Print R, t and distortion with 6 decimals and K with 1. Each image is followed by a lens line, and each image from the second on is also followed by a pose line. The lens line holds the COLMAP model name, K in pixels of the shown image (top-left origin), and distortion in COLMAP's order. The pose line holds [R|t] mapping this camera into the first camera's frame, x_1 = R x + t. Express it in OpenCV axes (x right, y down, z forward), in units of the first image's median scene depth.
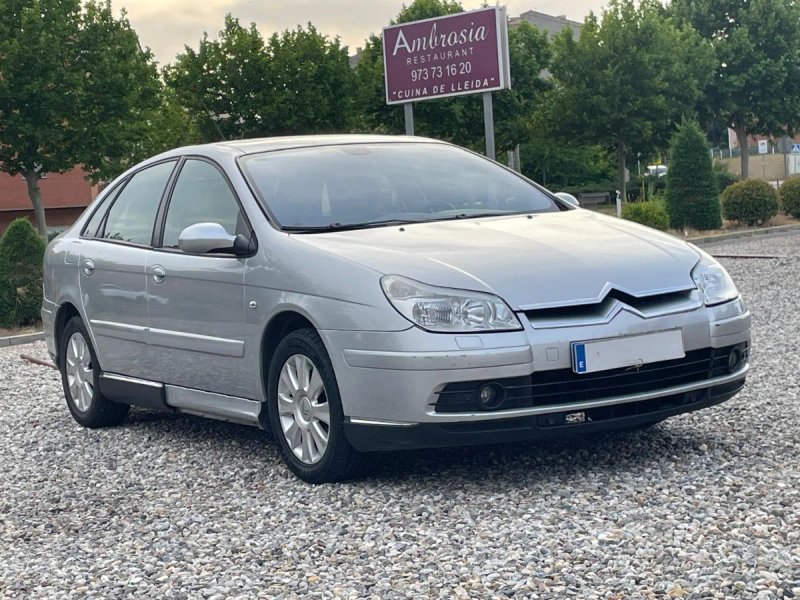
lens RADIAL K [[1527.4, 0, 400.0], [0, 1527.4, 300.0], [0, 0, 1]] dist [0.149029, -0.334581]
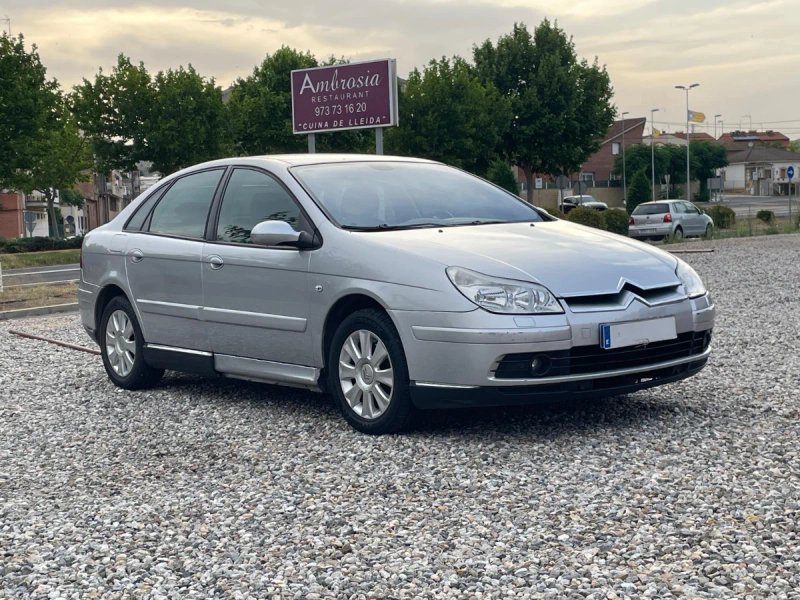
lens RADIAL K [[1241.0, 0, 400.0], [0, 1241.0, 300.0], [0, 0, 1]] dist [0.120838, -0.123397]
pose [[0.990368, 0.025821, 0.136030, -0.133211], [-0.025874, 0.999664, -0.001376, 0.009507], [-0.136020, -0.002157, 0.990704, 0.006646]]
